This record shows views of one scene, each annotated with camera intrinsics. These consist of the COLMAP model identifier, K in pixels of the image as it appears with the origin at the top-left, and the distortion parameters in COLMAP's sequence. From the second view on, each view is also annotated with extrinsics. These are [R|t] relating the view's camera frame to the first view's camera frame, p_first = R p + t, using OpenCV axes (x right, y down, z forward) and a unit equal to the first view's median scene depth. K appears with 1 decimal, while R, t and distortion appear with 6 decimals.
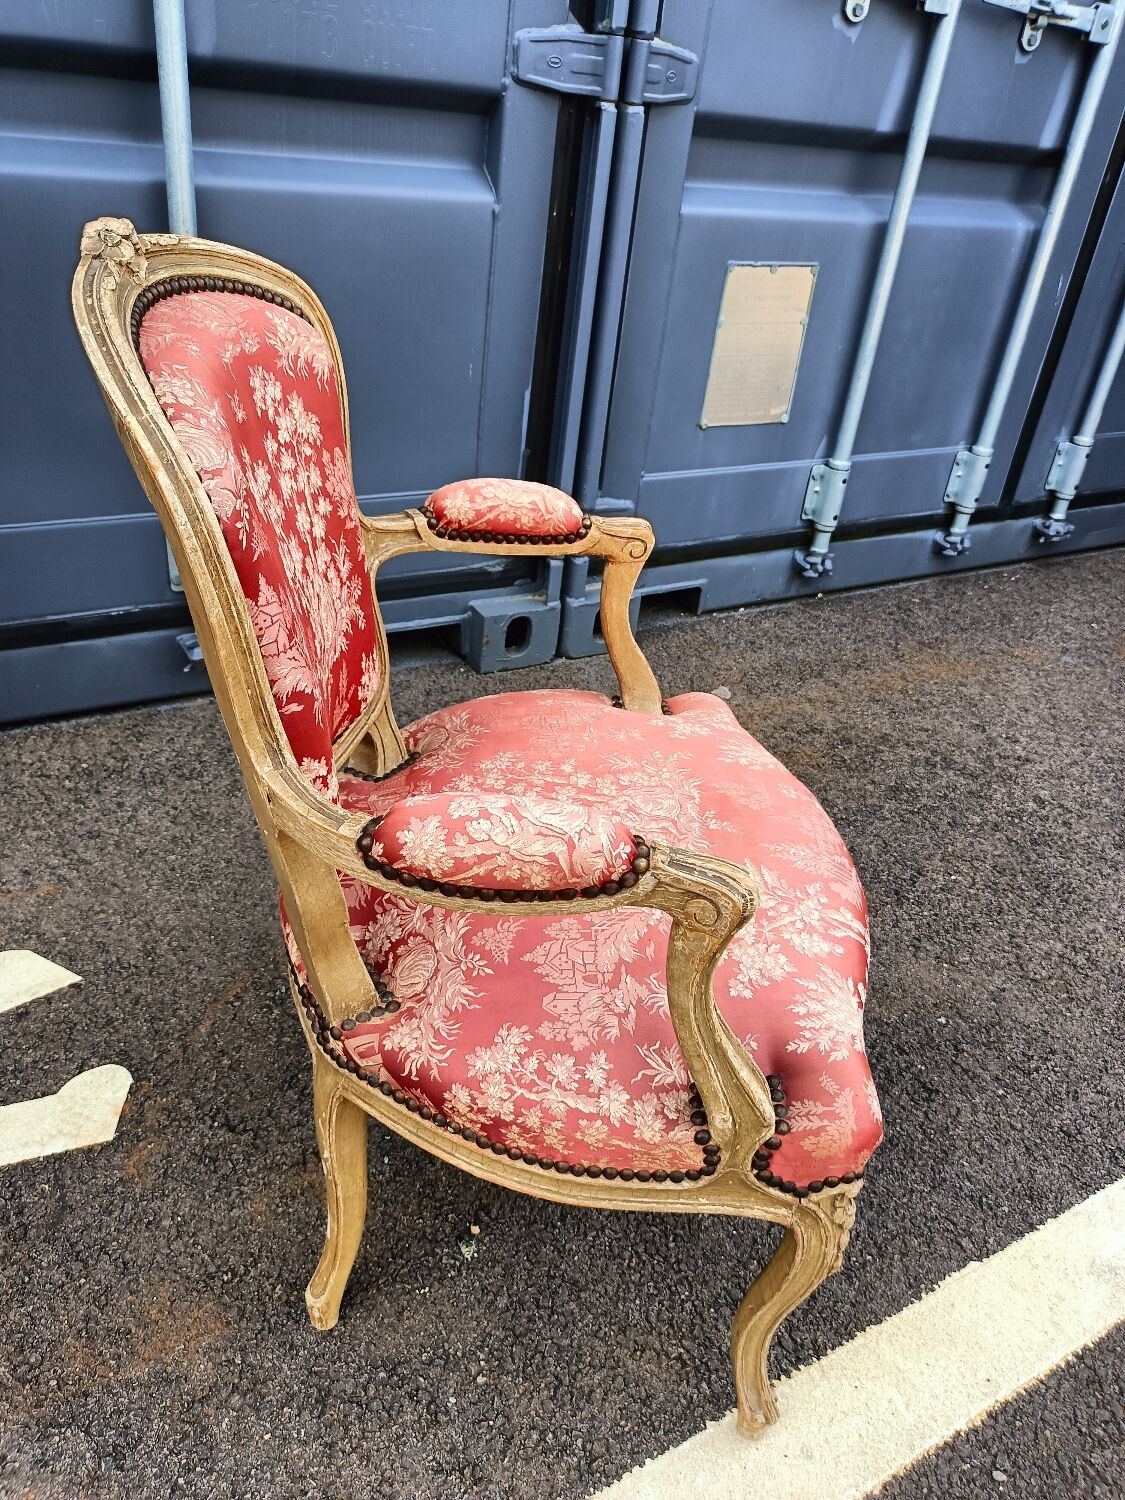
lens RADIAL K [[1124.7, 0, 561.1], [0, 1124.7, 751.9], [0, 0, 1]] dist [0.018143, -0.015014]
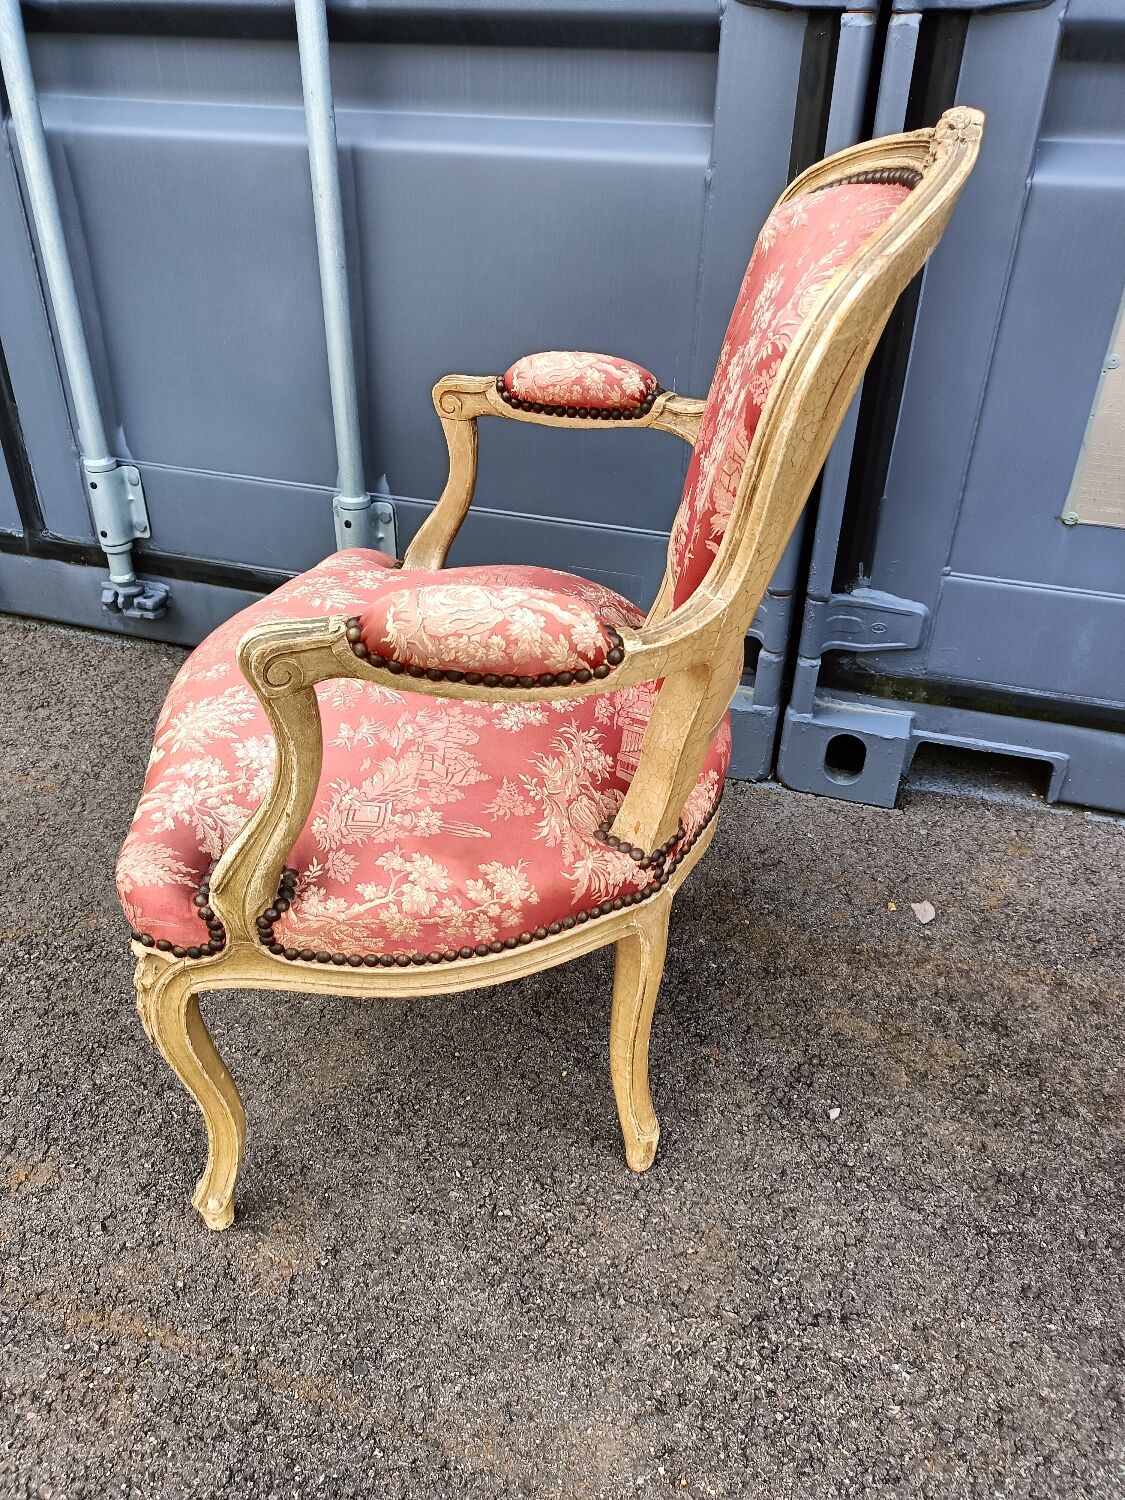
lens RADIAL K [[1124.7, 0, 572.2], [0, 1124.7, 749.7], [0, 0, 1]] dist [0.018143, -0.015014]
pose [[0.662486, 0.313586, -0.680277, 0.479048], [-0.347771, 0.933108, 0.091457, -0.145936], [0.663452, 0.175992, 0.727227, 0.419352]]
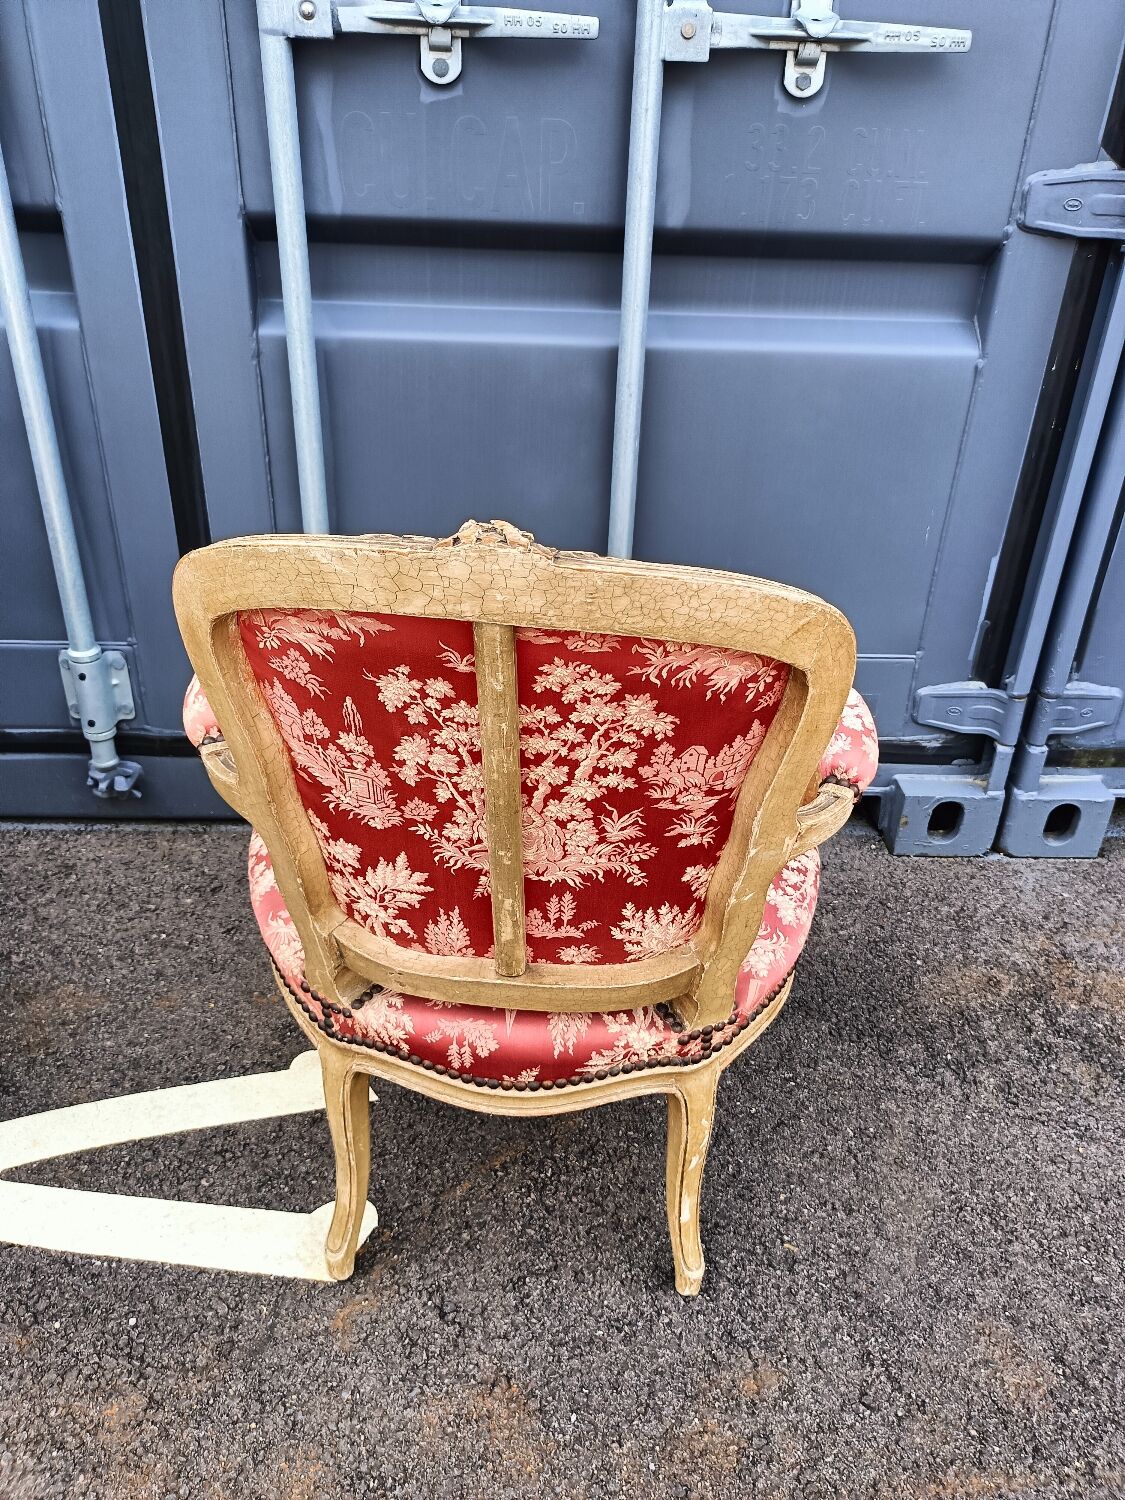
lens RADIAL K [[1124.7, 0, 564.5], [0, 1124.7, 748.4], [0, 0, 1]] dist [0.018143, -0.015014]
pose [[0.876474, 0.166496, -0.451744, 0.100017], [-0.197910, 0.979955, -0.022810, -0.089429], [0.438891, 0.109397, 0.891856, 0.083607]]
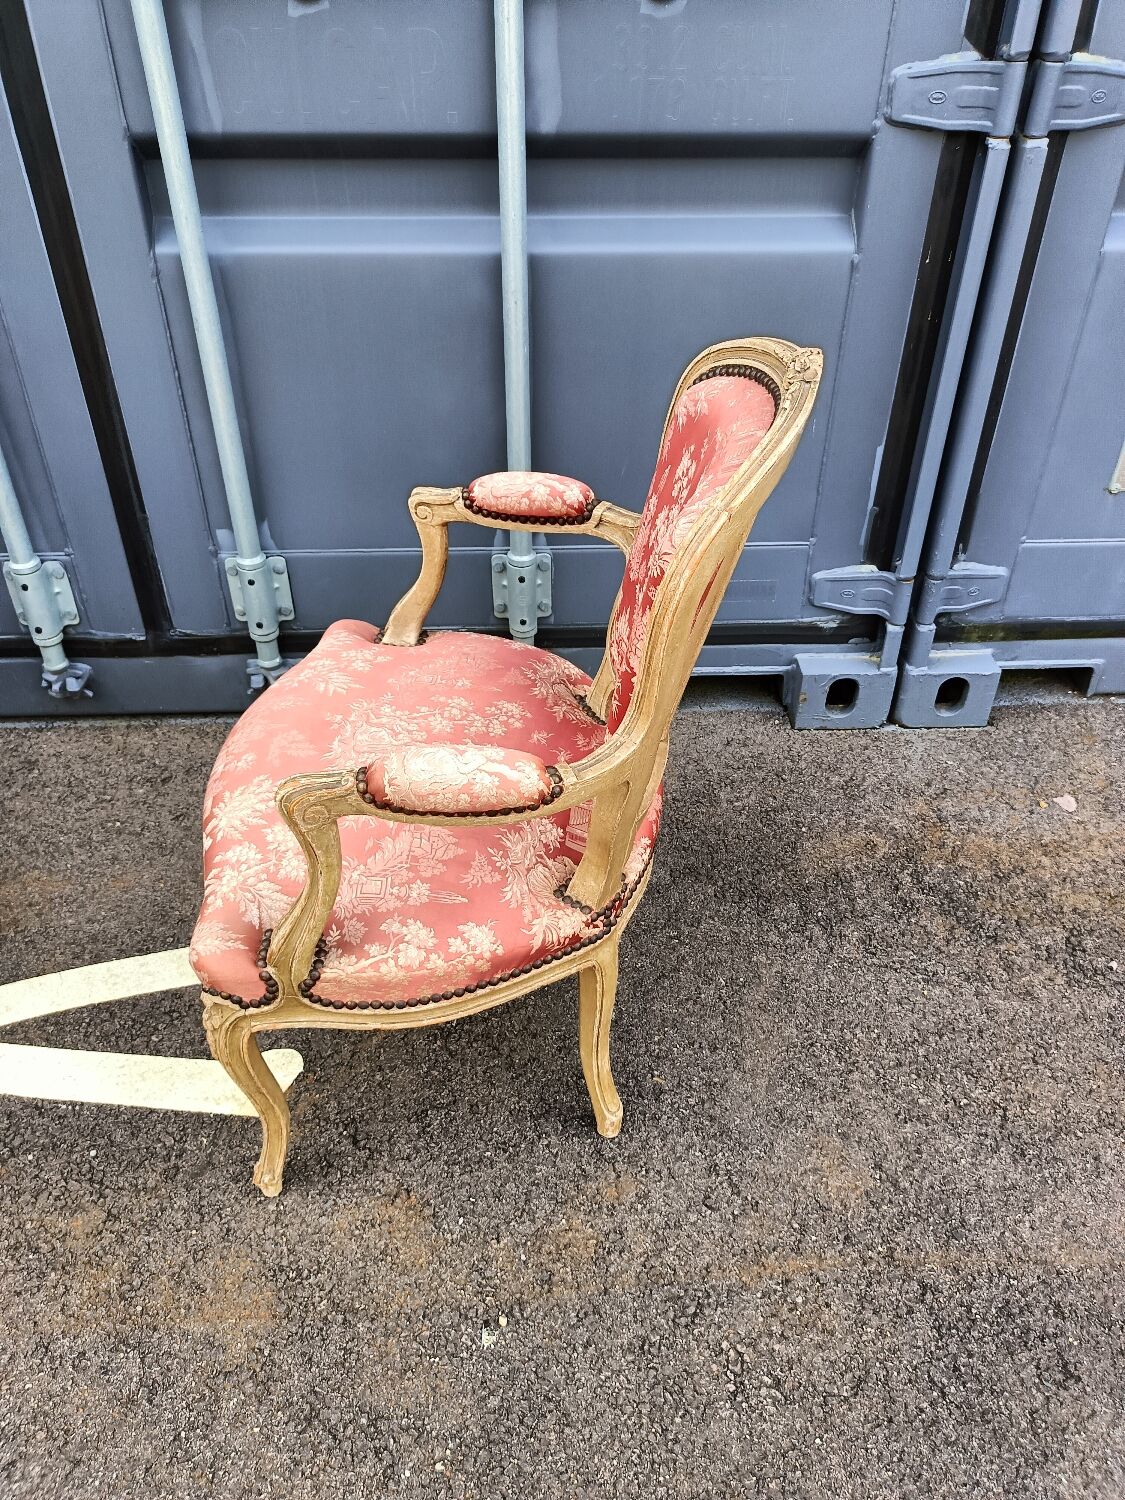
lens RADIAL K [[1124.7, 0, 551.8], [0, 1124.7, 748.2], [0, 0, 1]] dist [0.018143, -0.015014]
pose [[0.873923, 0.198346, -0.443754, 0.196702], [-0.168981, 0.979985, 0.105239, -0.133139], [0.455746, -0.016985, 0.889948, 0.054713]]
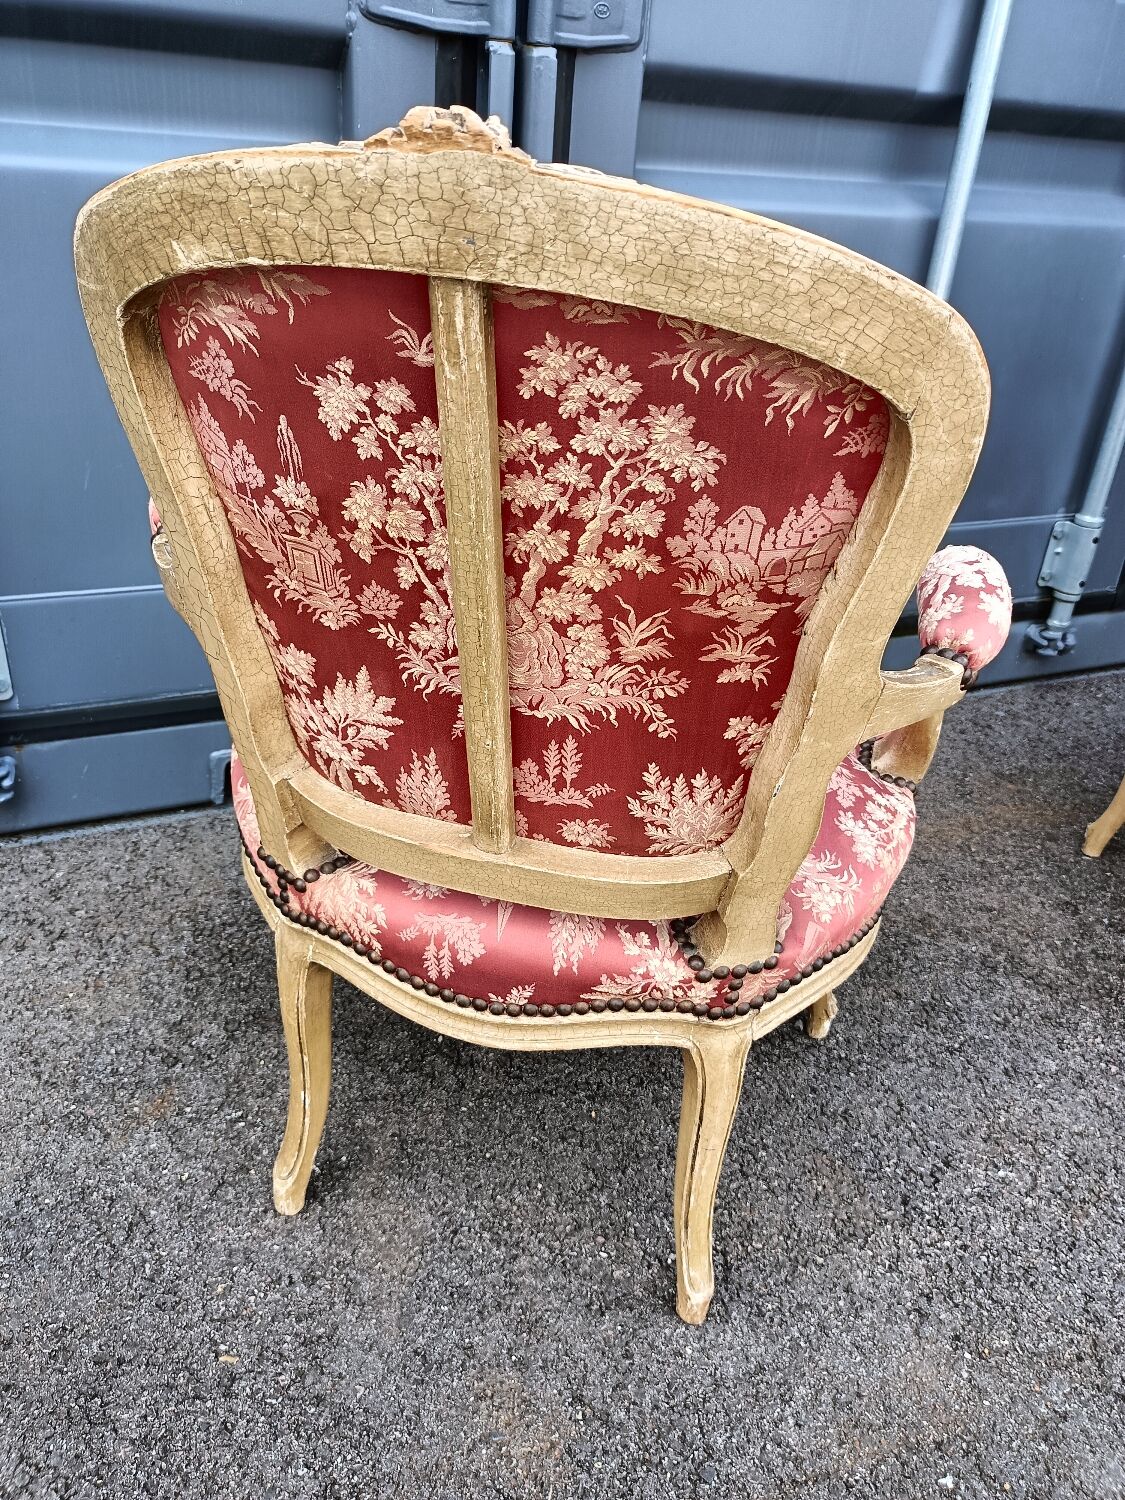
lens RADIAL K [[1124.7, 0, 558.3], [0, 1124.7, 750.1], [0, 0, 1]] dist [0.018143, -0.015014]
pose [[0.992090, 0.022011, -0.123581, 0.157735], [-0.029560, 0.997785, -0.059589, -0.077376], [0.121995, 0.062771, 0.990544, 0.290222]]
